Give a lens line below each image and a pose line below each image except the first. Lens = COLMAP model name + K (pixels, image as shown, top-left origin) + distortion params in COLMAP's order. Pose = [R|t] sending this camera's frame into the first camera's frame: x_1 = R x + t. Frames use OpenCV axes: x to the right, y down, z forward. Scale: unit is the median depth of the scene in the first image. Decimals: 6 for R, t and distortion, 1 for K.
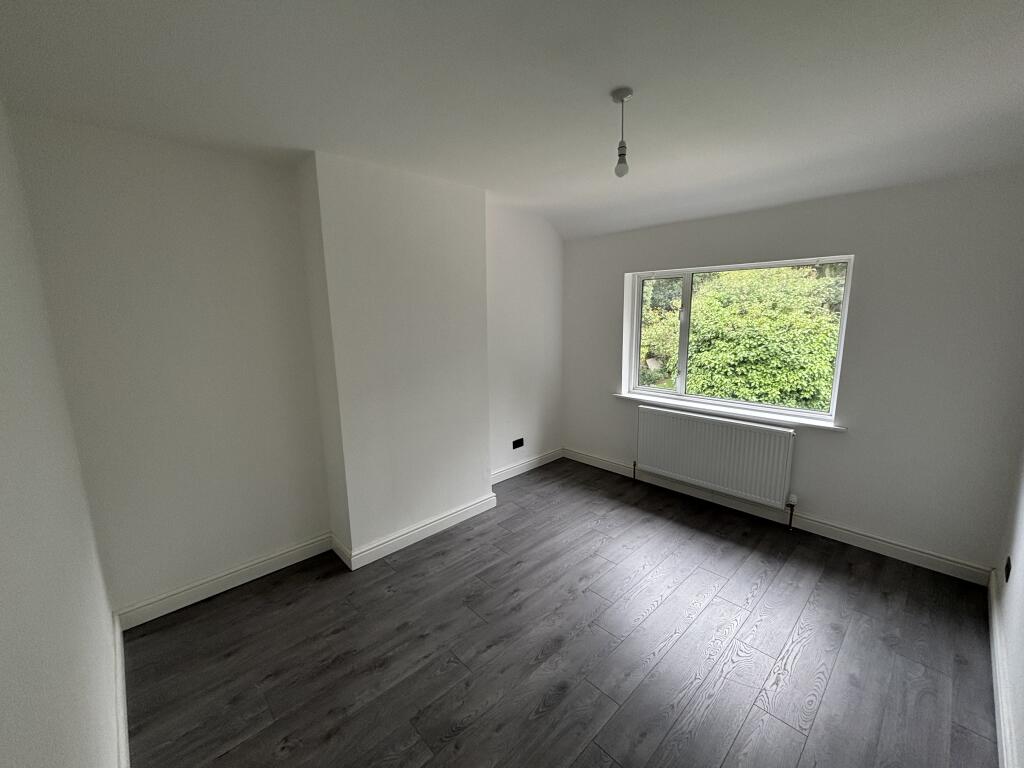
lens RADIAL K [[416.6, 0, 511.3], [0, 416.6, 382.3], [0, 0, 1]] dist [-0.002474, 0.000597]
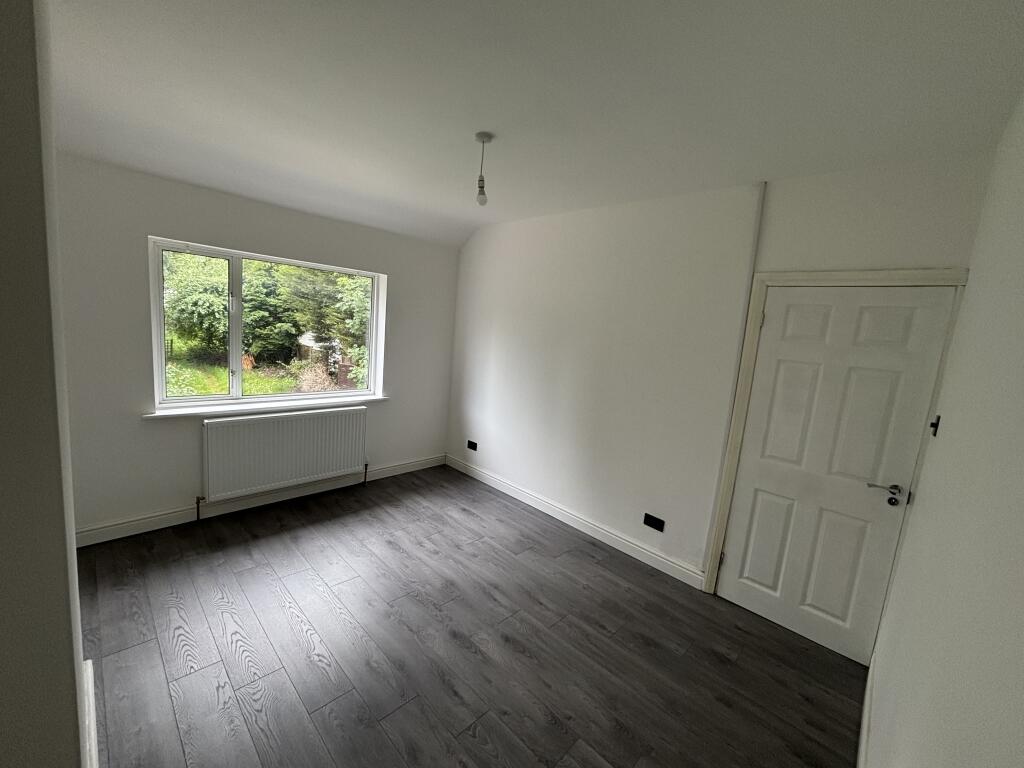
lens RADIAL K [[416.6, 0, 510.6], [0, 416.6, 381.8], [0, 0, 1]] dist [-0.002474, 0.000597]
pose [[-0.041722, -0.123057, 0.991522, -0.585922], [0.089071, 0.987977, 0.126365, -0.077881], [-0.995151, 0.093588, -0.030259, 0.590221]]
